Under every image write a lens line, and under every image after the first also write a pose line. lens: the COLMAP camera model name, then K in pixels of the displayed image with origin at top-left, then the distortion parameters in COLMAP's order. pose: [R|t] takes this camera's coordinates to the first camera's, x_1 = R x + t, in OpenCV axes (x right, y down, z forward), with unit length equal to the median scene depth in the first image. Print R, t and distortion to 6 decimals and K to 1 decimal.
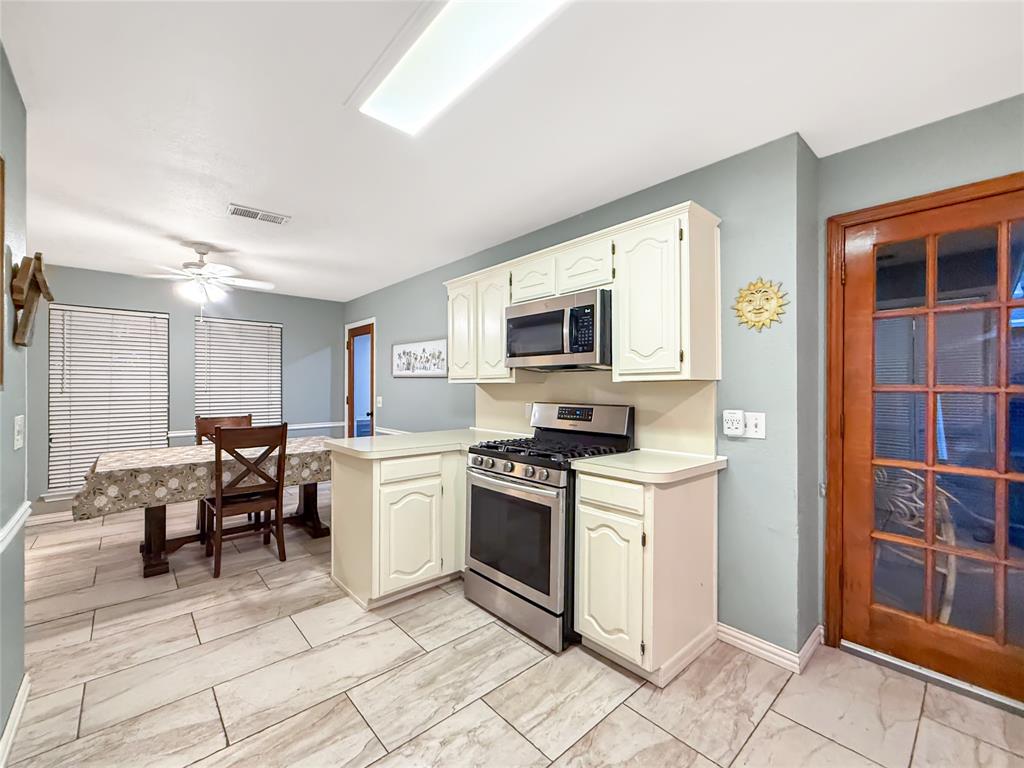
lens RADIAL K [[431.1, 0, 512.0], [0, 431.1, 384.0], [0, 0, 1]] dist [-0.000526, 0.000083]
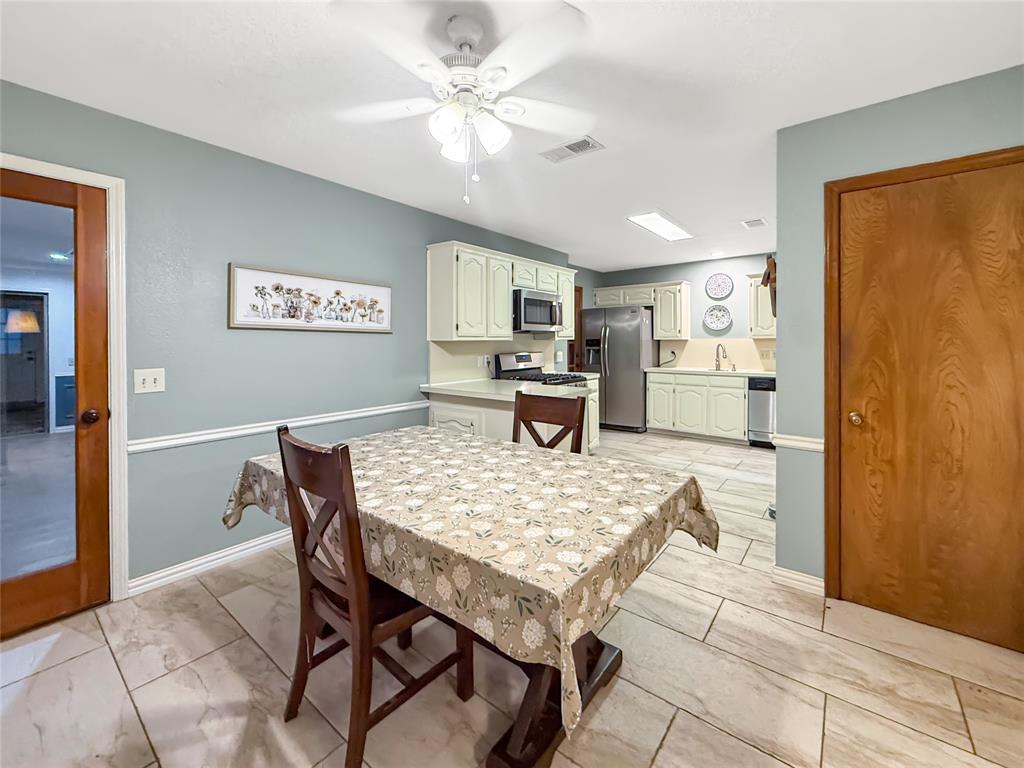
lens RADIAL K [[423.8, 0, 510.6], [0, 423.8, 343.0], [0, 0, 1]] dist [0.000184, 0.000020]
pose [[-0.162077, -0.006534, 0.986757, -1.723084], [-0.003556, 0.999975, 0.006037, -0.002689], [-0.986772, -0.002531, -0.162096, 1.526953]]
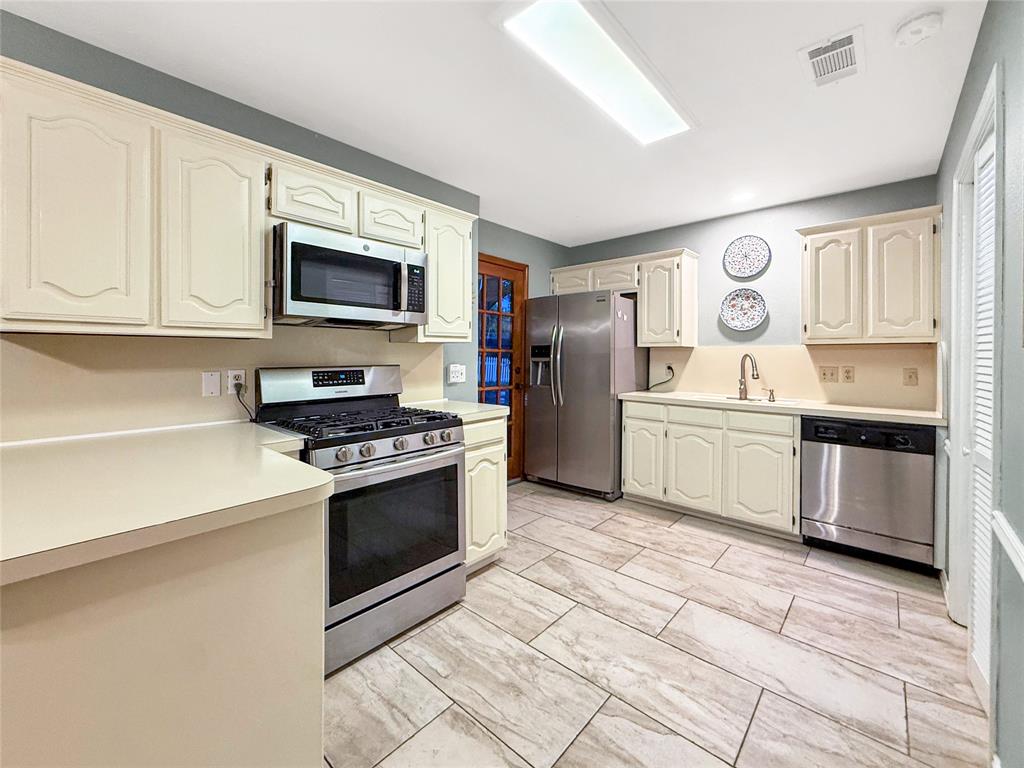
lens RADIAL K [[419.5, 0, 516.5], [0, 419.5, 351.2], [0, 0, 1]] dist [0.000123, 0.000002]
pose [[-0.114046, 0.002546, 0.993472, -0.817046], [-0.011807, 0.999923, -0.003918, 0.017723], [-0.993405, -0.012177, -0.114007, 0.868090]]
